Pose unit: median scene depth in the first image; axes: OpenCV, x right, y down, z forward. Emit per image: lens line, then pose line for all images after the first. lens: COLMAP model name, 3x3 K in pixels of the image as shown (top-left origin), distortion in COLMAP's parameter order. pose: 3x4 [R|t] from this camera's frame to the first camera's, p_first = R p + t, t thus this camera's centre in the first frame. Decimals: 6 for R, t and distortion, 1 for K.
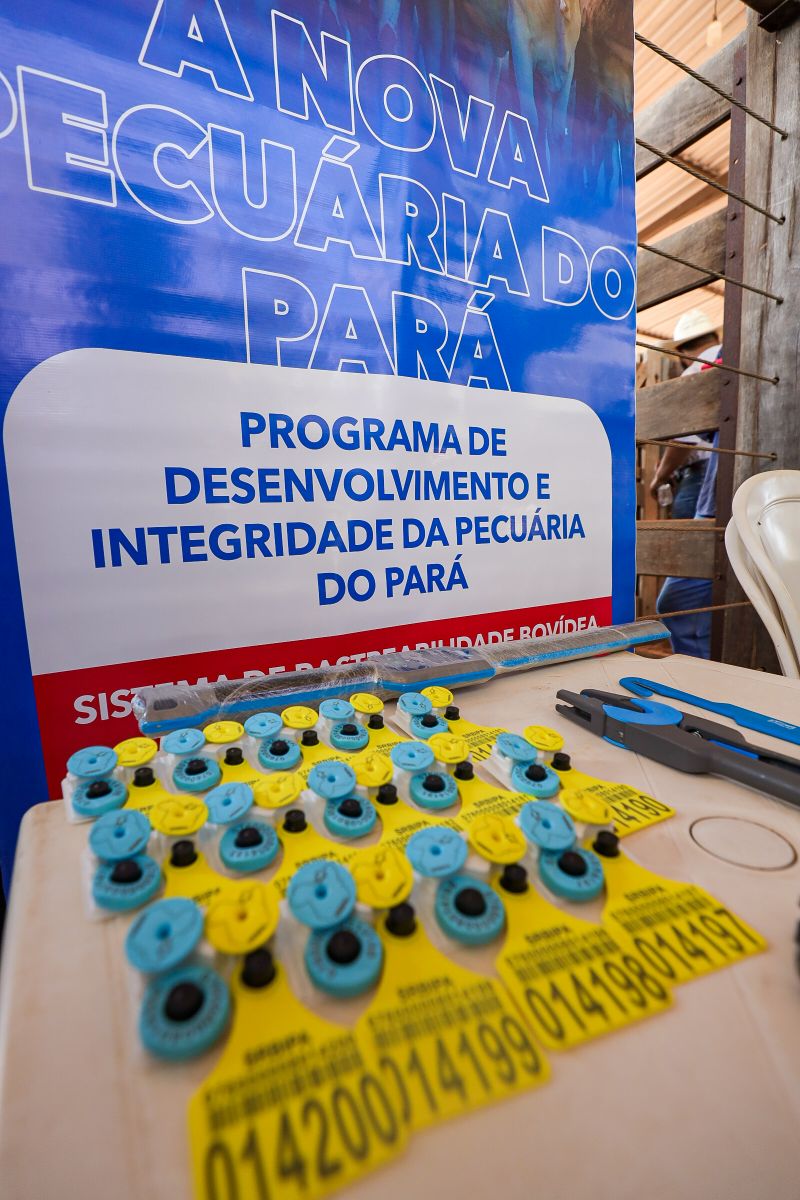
lens RADIAL K [[560.3, 0, 387.4], [0, 560.3, 604.2], [0, 0, 1]] dist [-0.063107, 0.022677]
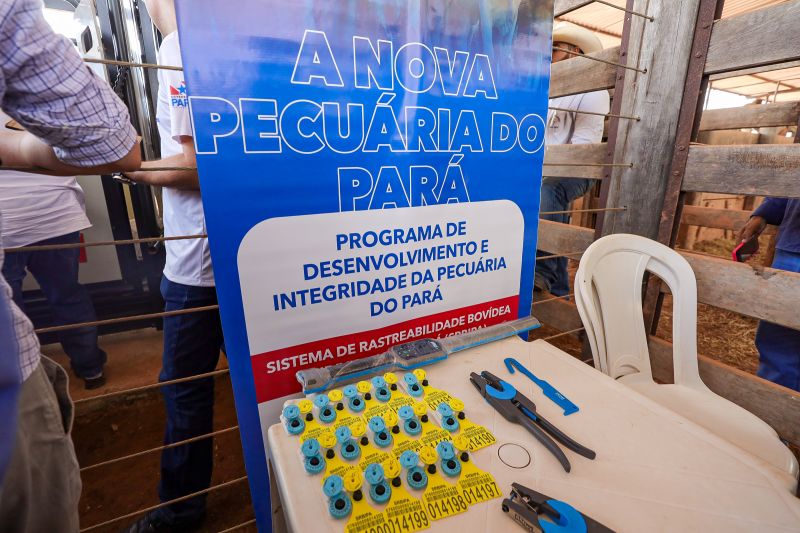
lens RADIAL K [[373.5, 0, 400.0], [0, 373.5, 266.5], [0, 0, 1]] dist [-0.063107, 0.022677]
pose [[0.998997, 0.037936, -0.023789, 0.017857], [-0.033826, 0.987459, 0.154207, -0.410783], [0.029341, -0.153247, 0.987752, -0.394799]]
